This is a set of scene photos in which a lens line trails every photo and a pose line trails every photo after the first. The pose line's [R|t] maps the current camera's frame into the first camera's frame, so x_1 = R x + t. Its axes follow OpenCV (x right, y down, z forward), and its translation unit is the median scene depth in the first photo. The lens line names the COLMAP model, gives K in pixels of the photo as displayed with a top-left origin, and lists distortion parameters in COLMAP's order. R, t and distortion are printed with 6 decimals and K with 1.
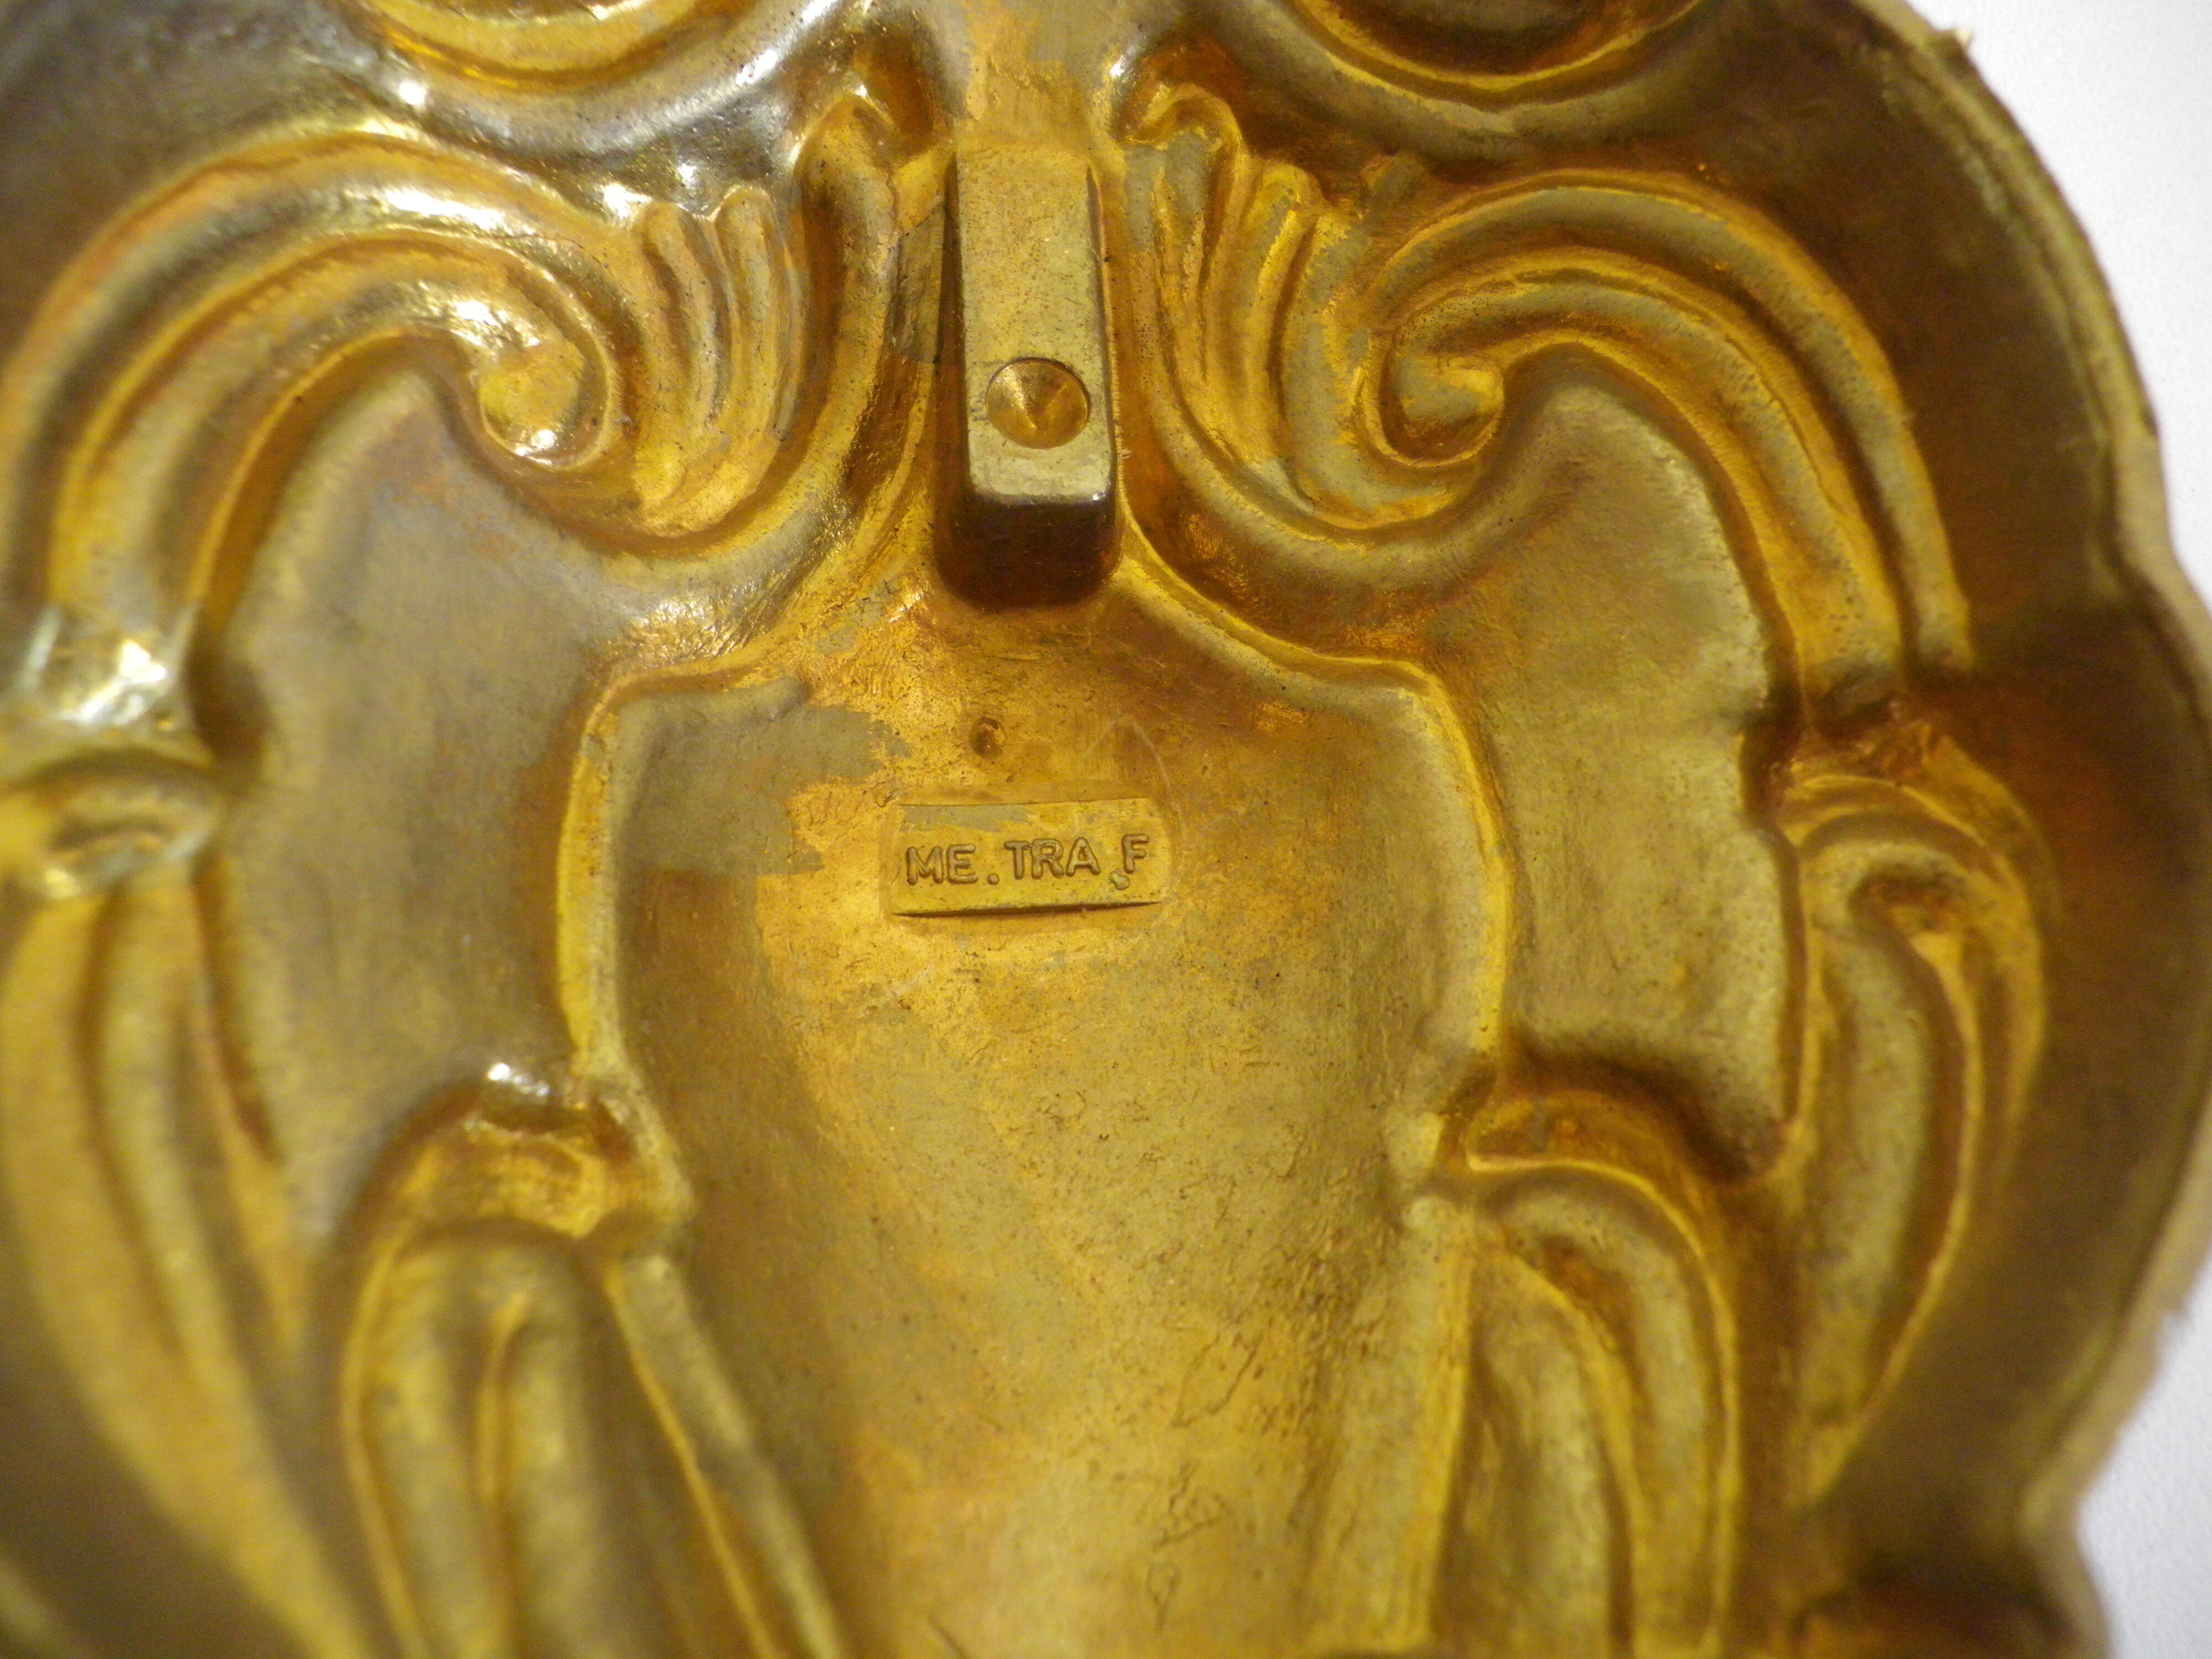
lens RADIAL K [[1820.9, 0, 1174.2], [0, 1820.9, 755.7], [0, 0, 1]] dist [0.000987, 0.008015]
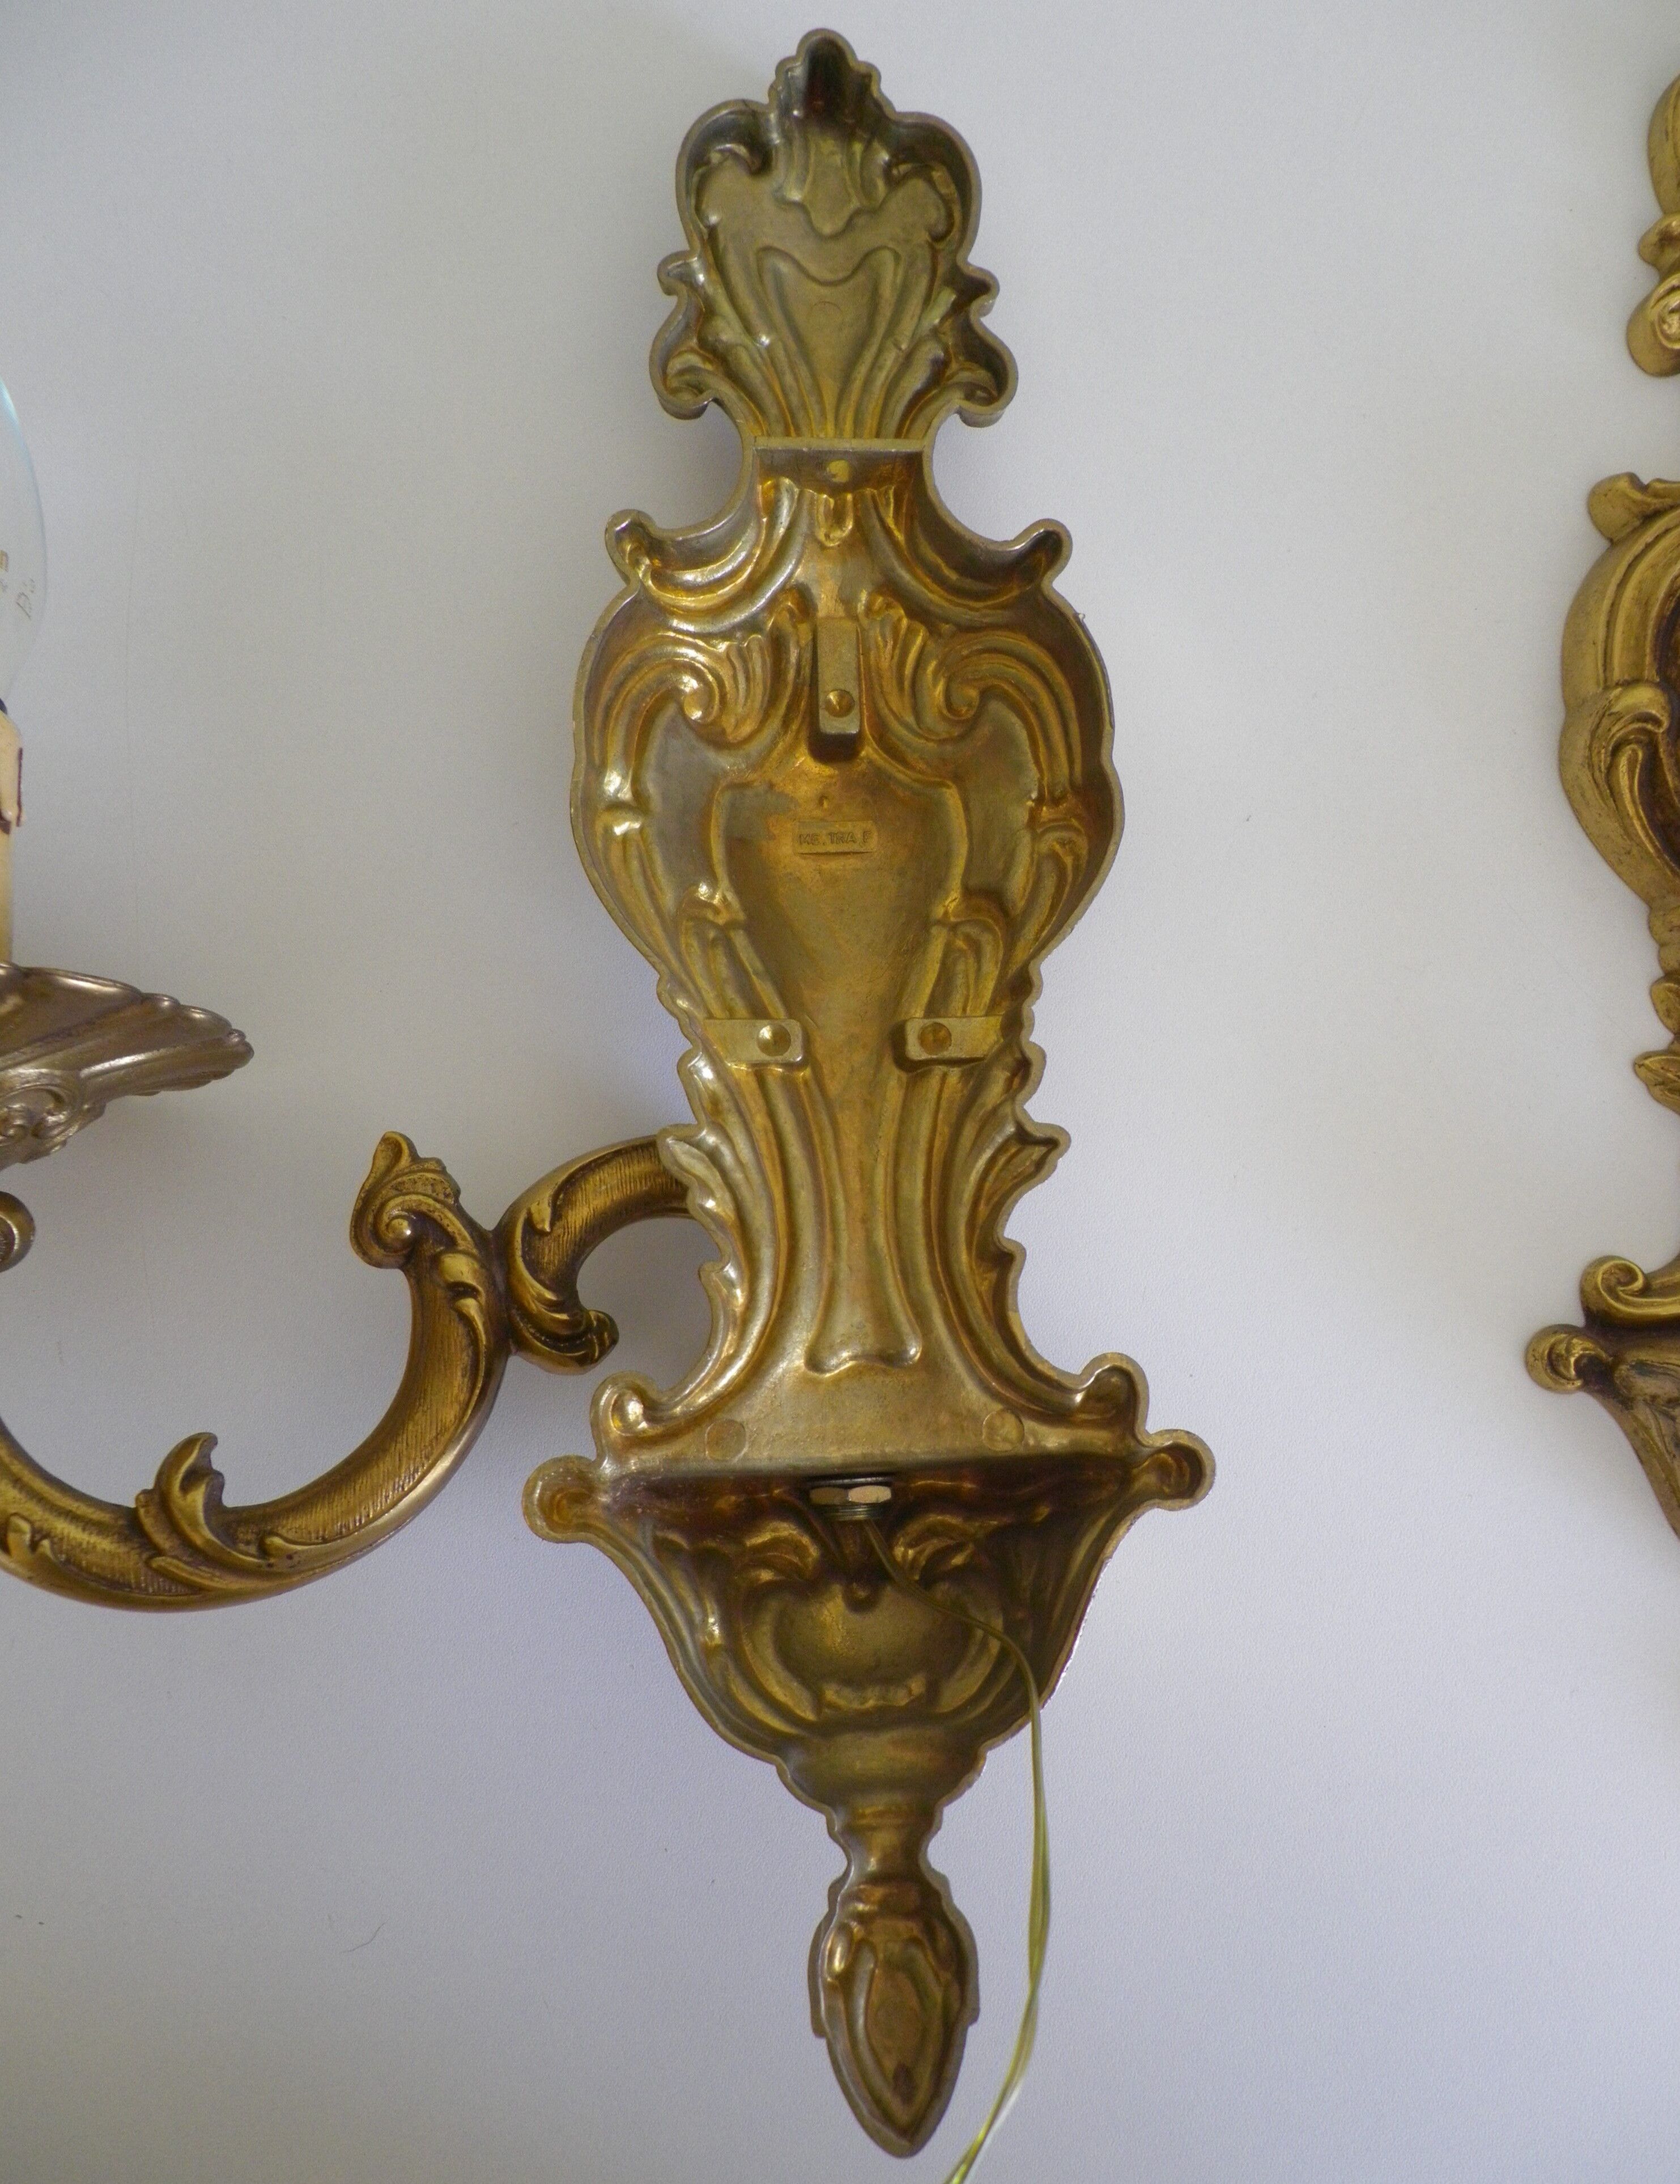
lens RADIAL K [[1703.4, 0, 840.0], [0, 1703.4, 1092.0], [0, 0, 1]] dist [-0.000303, 0.000668]
pose [[0.995065, 0.027917, -0.095214, 0.252024], [-0.012763, 0.987645, 0.156187, 0.028943], [0.098398, -0.154201, 0.983128, -2.266223]]
